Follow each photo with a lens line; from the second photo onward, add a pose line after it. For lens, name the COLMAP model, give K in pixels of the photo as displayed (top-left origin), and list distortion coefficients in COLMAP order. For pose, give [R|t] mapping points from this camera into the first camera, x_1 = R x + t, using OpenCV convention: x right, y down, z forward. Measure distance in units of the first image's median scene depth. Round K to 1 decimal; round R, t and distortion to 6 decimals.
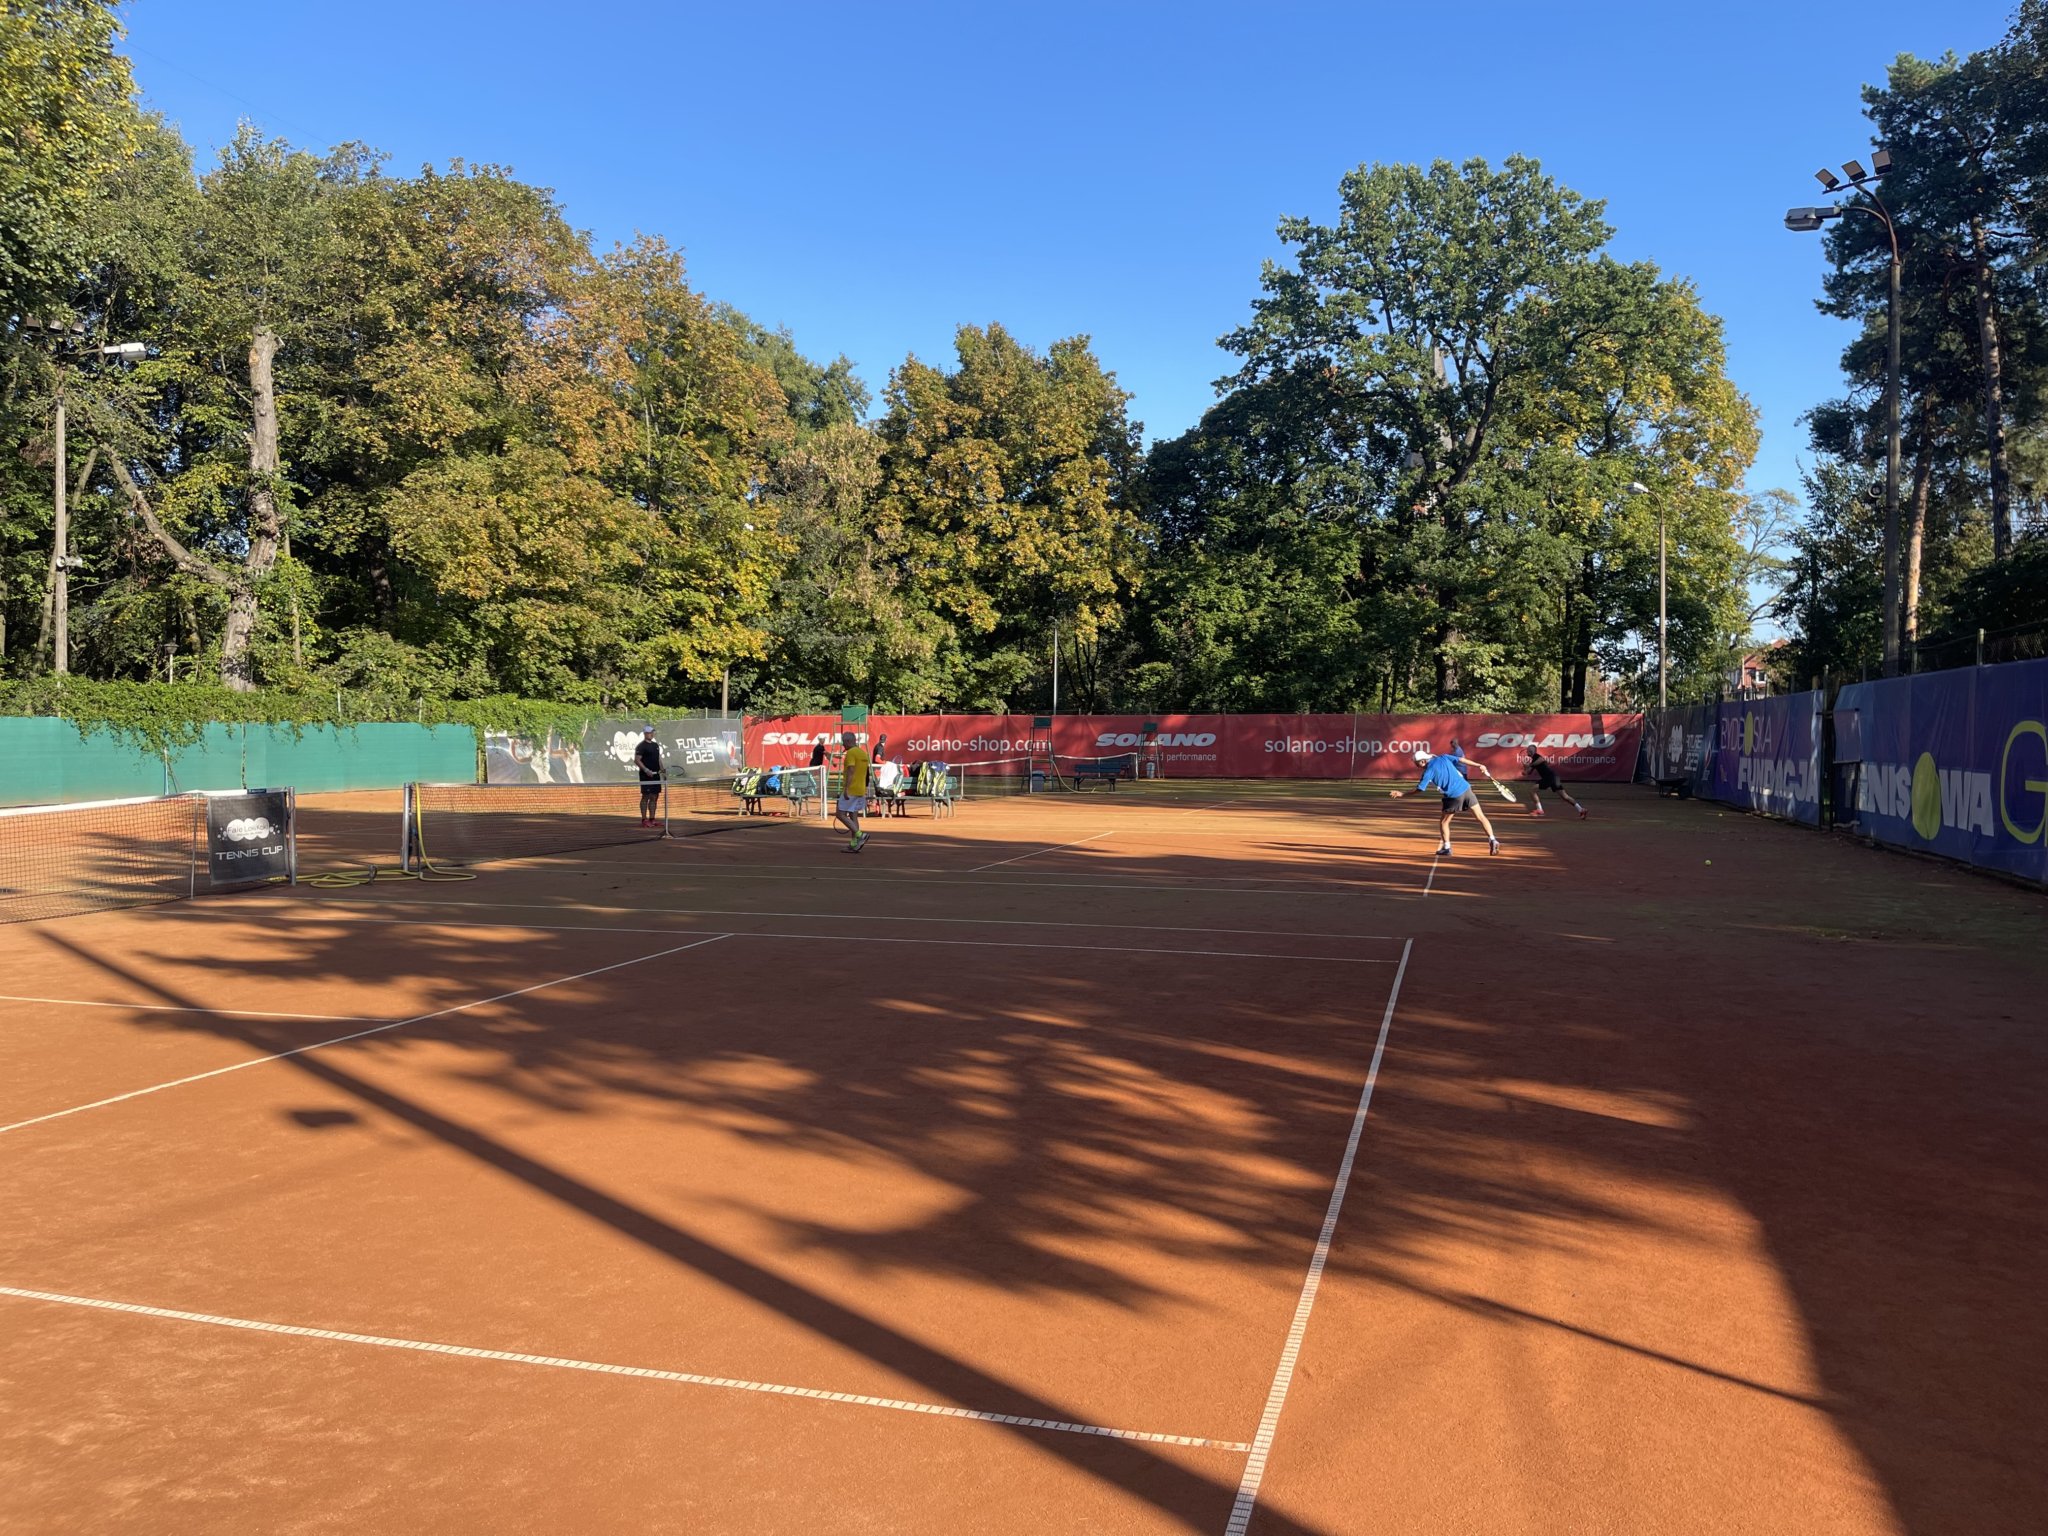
lens RADIAL K [[1524.5, 0, 1010.6], [0, 1524.5, 786.1], [0, 0, 1]] dist [0.062405, -0.067207]
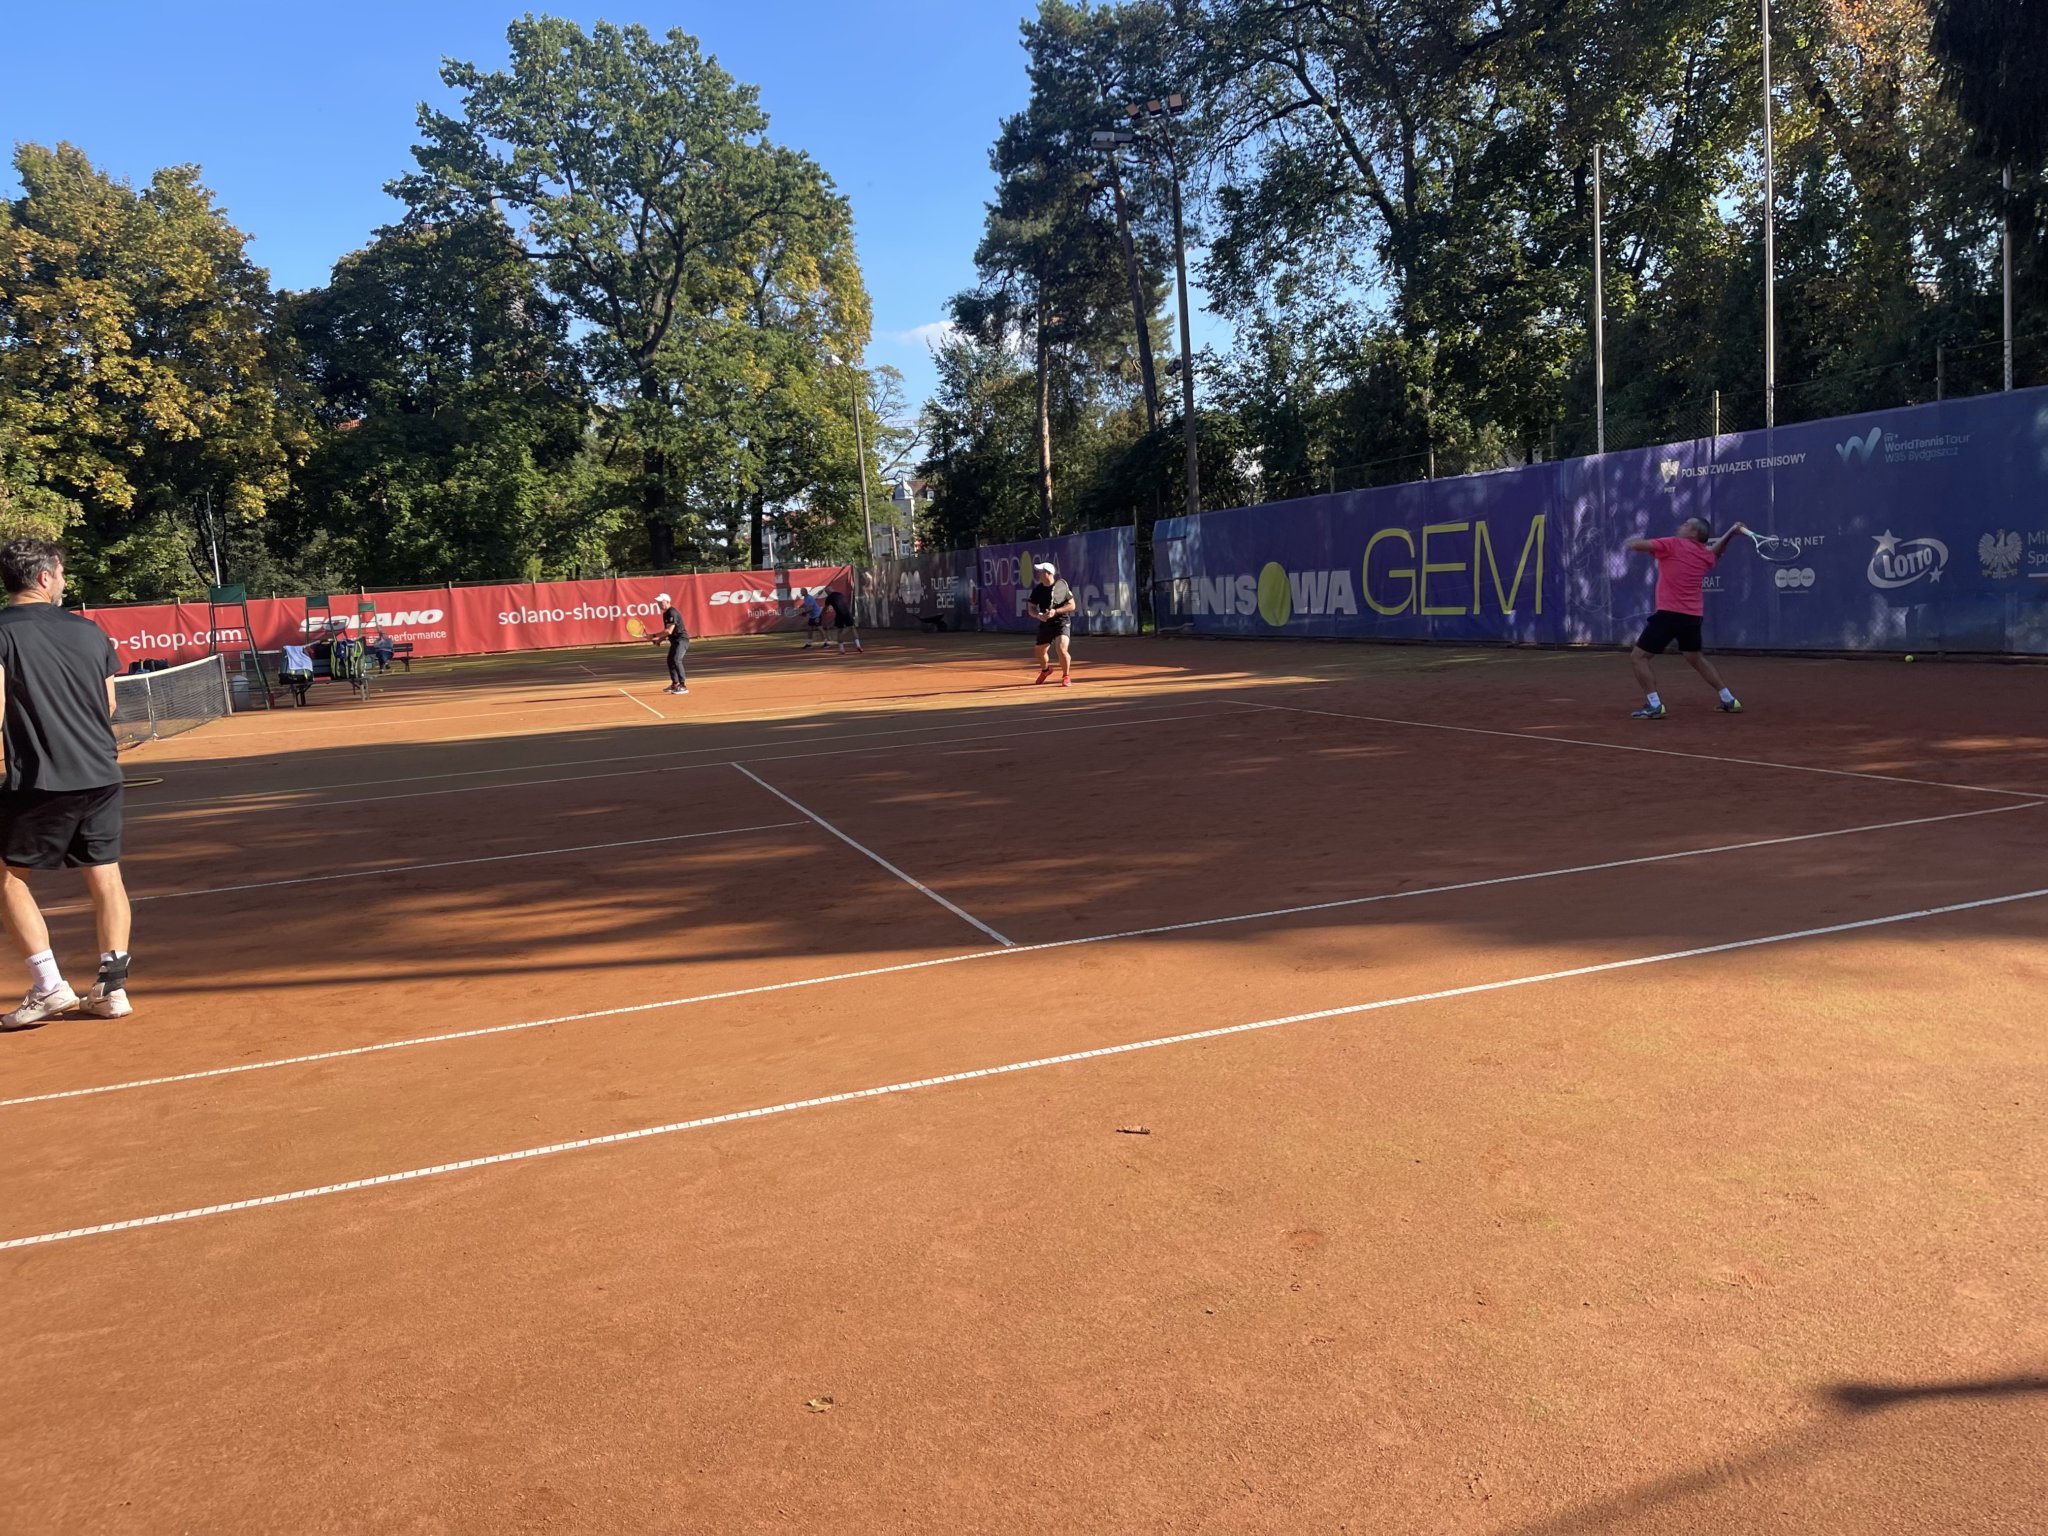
lens RADIAL K [[1541.5, 0, 1006.9], [0, 1541.5, 724.5], [0, 0, 1]] dist [0.128350, -0.161951]
pose [[0.829599, -0.109979, 0.547422, -0.110274], [0.087809, 0.993908, 0.066608, 0.002691], [-0.551412, -0.007189, 0.834202, -0.003720]]
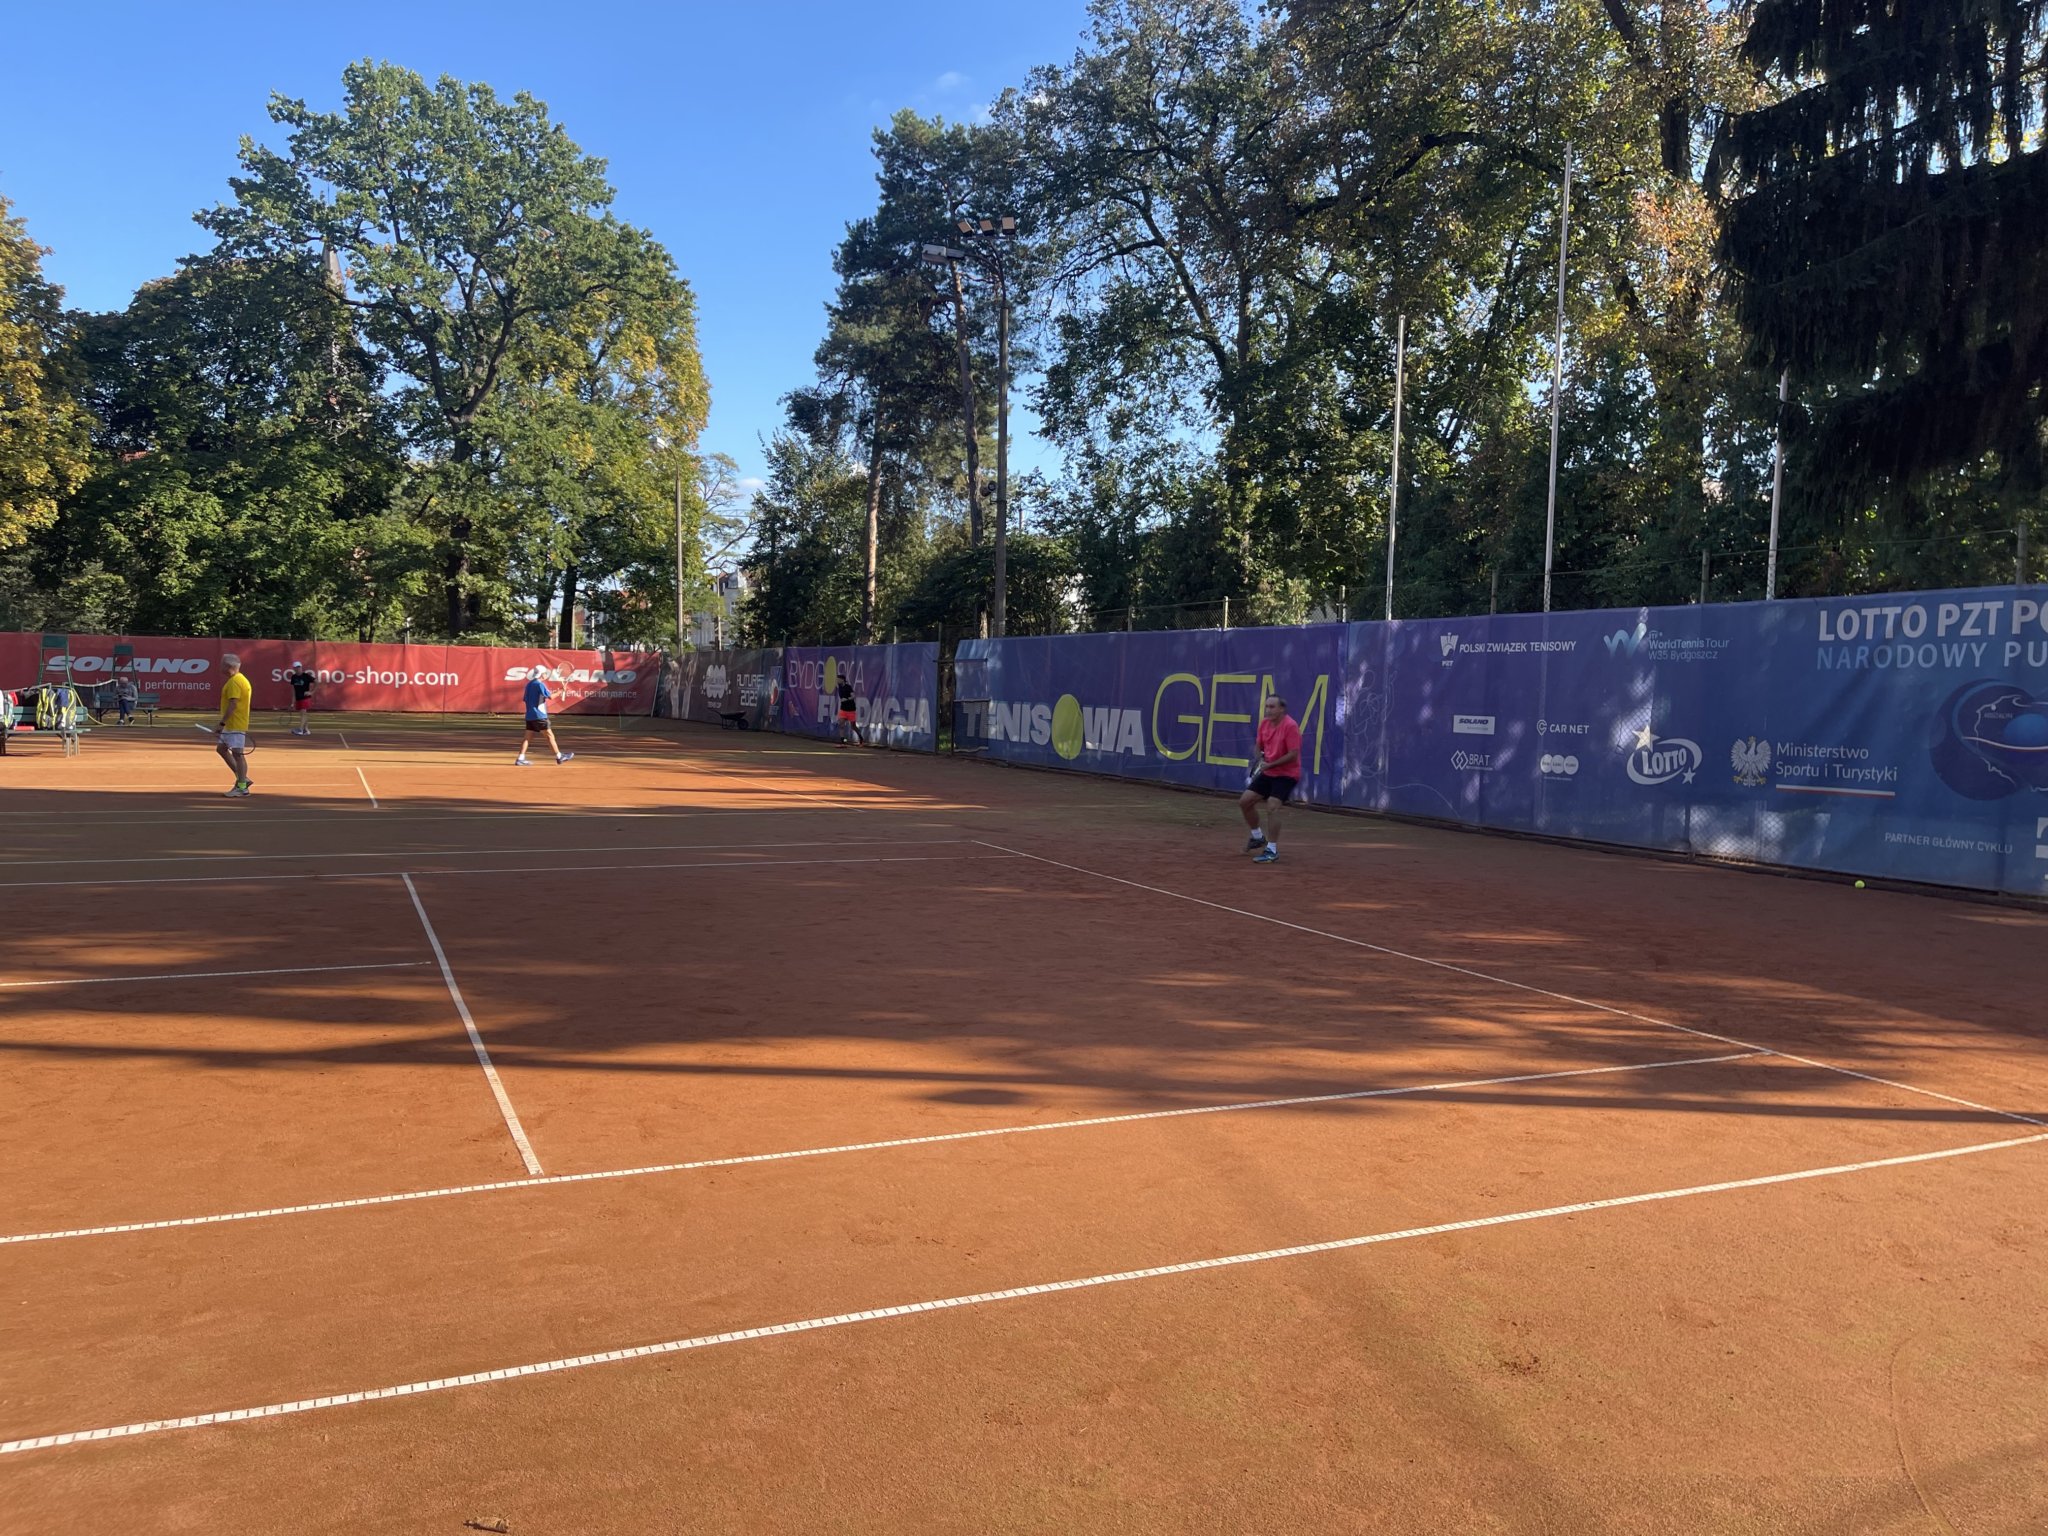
lens RADIAL K [[1565.1, 0, 959.0], [0, 1565.1, 766.5], [0, 0, 1]] dist [0.121408, -0.160843]
pose [[0.782200, -0.016066, 0.622820, -0.100236], [-0.001688, 0.999609, 0.027905, 0.001173], [-0.623025, -0.022878, 0.781868, -0.001375]]
